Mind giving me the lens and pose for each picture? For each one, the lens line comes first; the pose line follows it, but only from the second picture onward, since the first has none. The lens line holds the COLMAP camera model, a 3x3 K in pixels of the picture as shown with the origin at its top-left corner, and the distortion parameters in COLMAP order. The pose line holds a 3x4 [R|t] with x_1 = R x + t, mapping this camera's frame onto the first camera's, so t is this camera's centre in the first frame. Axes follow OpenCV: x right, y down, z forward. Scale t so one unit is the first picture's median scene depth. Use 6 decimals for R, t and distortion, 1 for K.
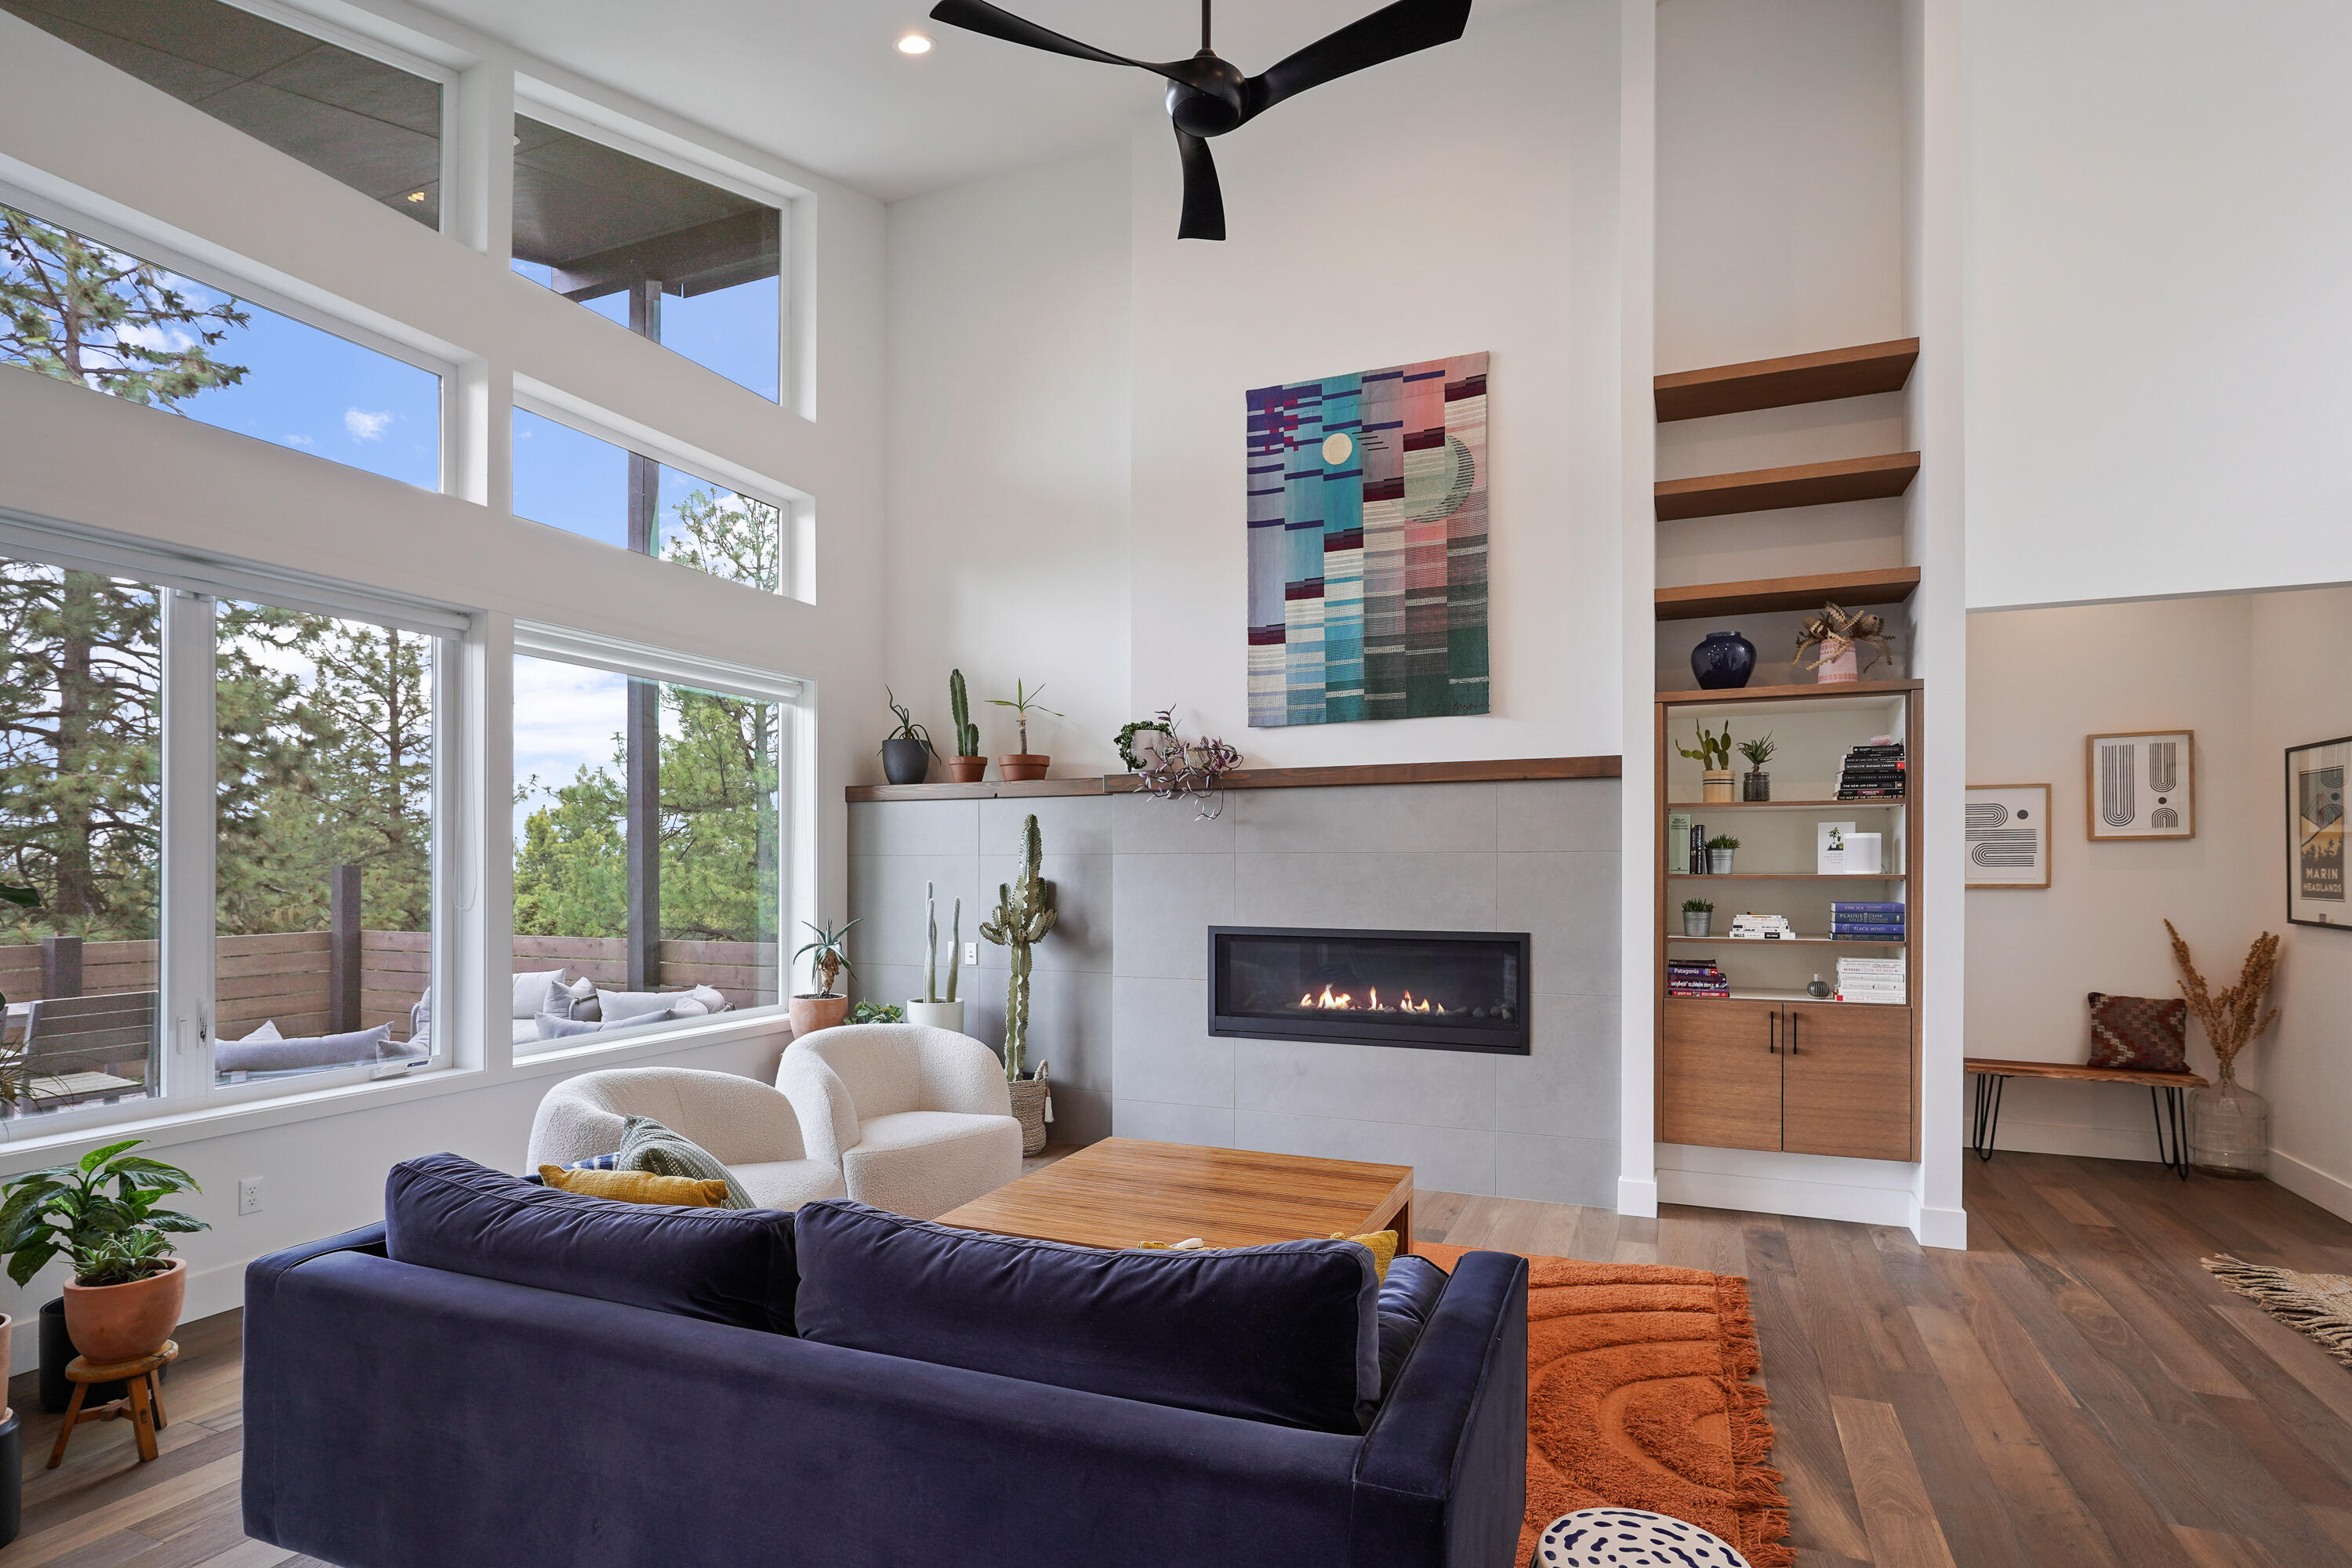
lens RADIAL K [[1194.0, 0, 1194.4], [0, 1194.0, 868.1], [0, 0, 1]] dist [-0.005794, 0.002343]
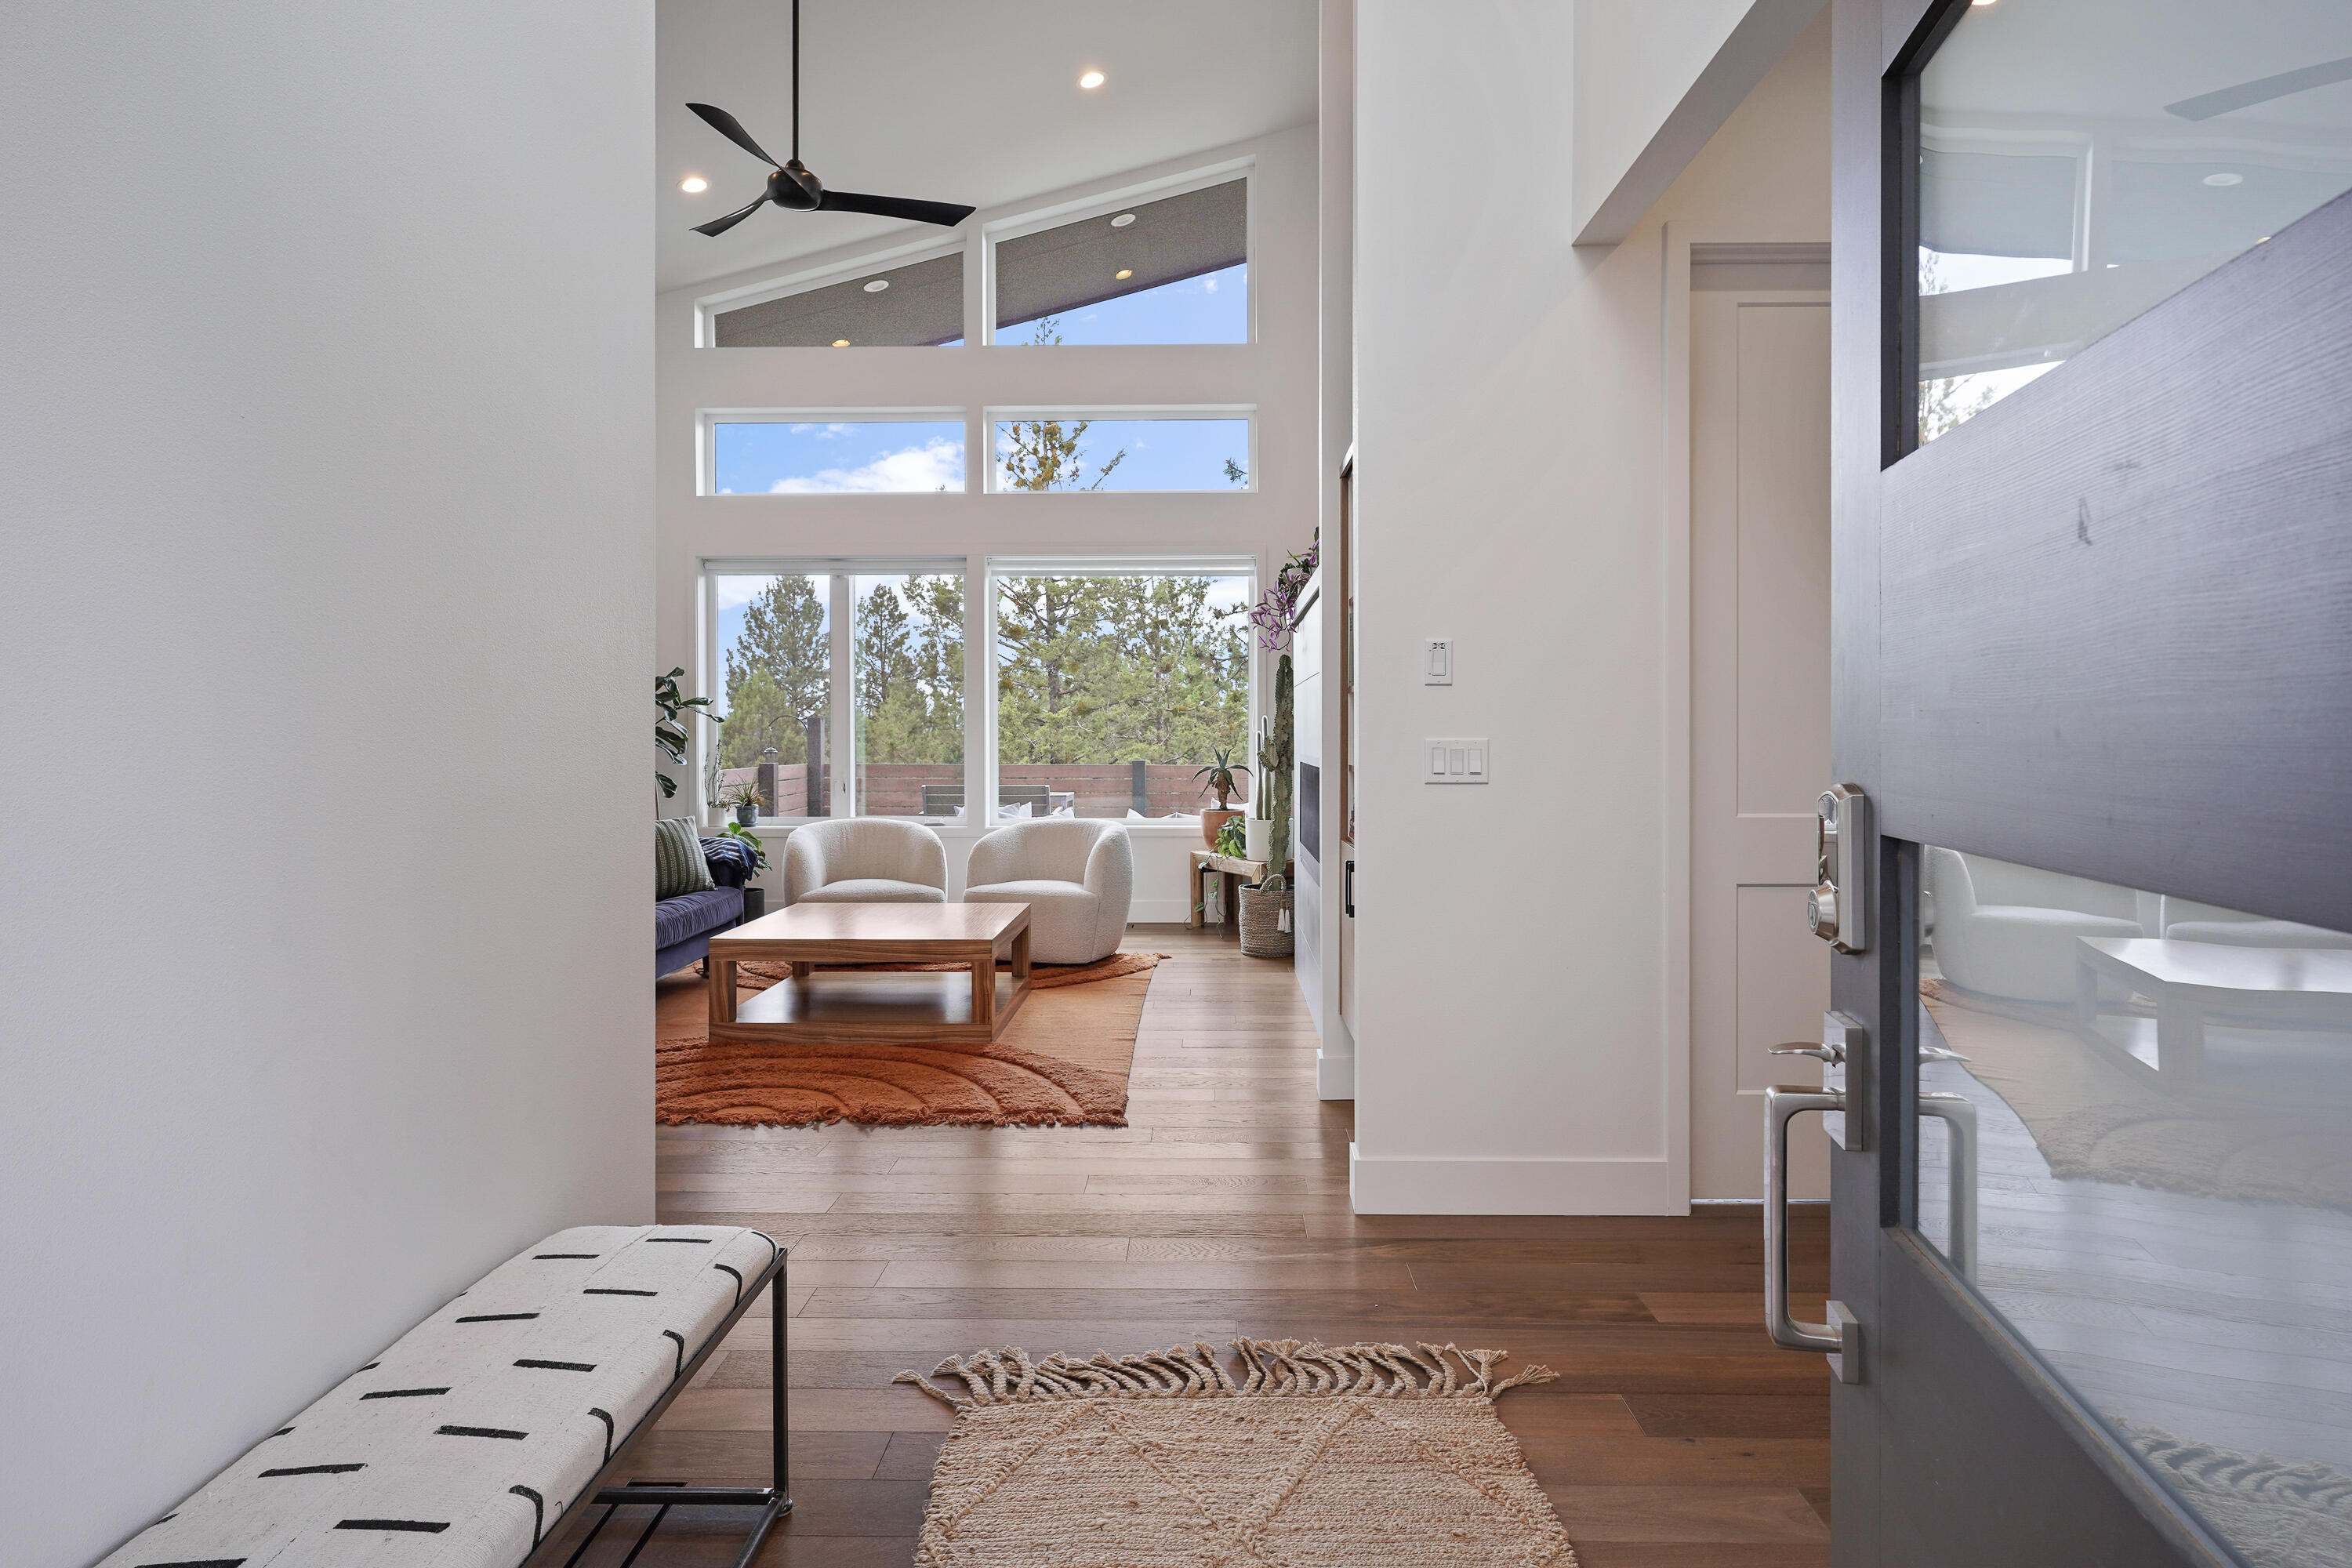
lens RADIAL K [[1319.1, 0, 1176.1], [0, 1319.1, 758.6], [0, 0, 1]] dist [-0.003255, -0.000611]
pose [[0.359485, 0.016338, -0.933008, 1.056697], [-0.002399, 0.999860, 0.016584, 0.034537], [0.933148, -0.003723, 0.359473, 0.501820]]
